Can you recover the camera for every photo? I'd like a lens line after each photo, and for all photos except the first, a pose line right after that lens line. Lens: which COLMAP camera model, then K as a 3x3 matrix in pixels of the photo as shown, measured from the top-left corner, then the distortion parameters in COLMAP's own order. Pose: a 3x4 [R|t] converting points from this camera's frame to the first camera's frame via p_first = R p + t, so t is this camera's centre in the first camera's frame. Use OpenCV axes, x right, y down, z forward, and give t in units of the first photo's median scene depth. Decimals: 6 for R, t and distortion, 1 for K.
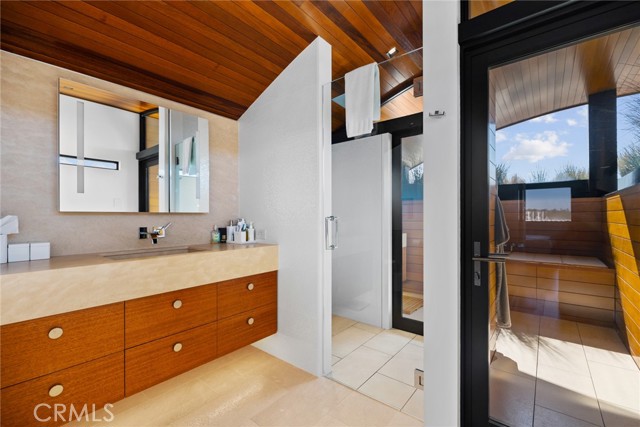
lens RADIAL K [[274.4, 0, 318.4], [0, 274.4, 216.9], [0, 0, 1]] dist [0.001382, -0.000023]
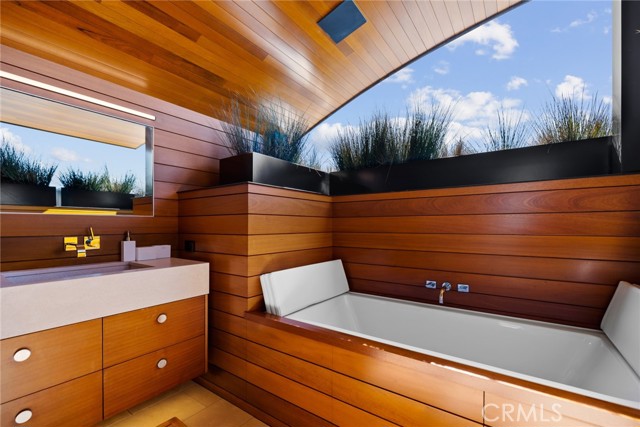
lens RADIAL K [[278.1, 0, 317.4], [0, 278.1, 208.4], [0, 0, 1]] dist [0.001456, 0.000219]
pose [[0.997642, -0.001318, 0.068623, 0.443778], [0.005971, 0.997692, -0.067635, 0.003269], [-0.068375, 0.067885, 0.995347, 0.547090]]
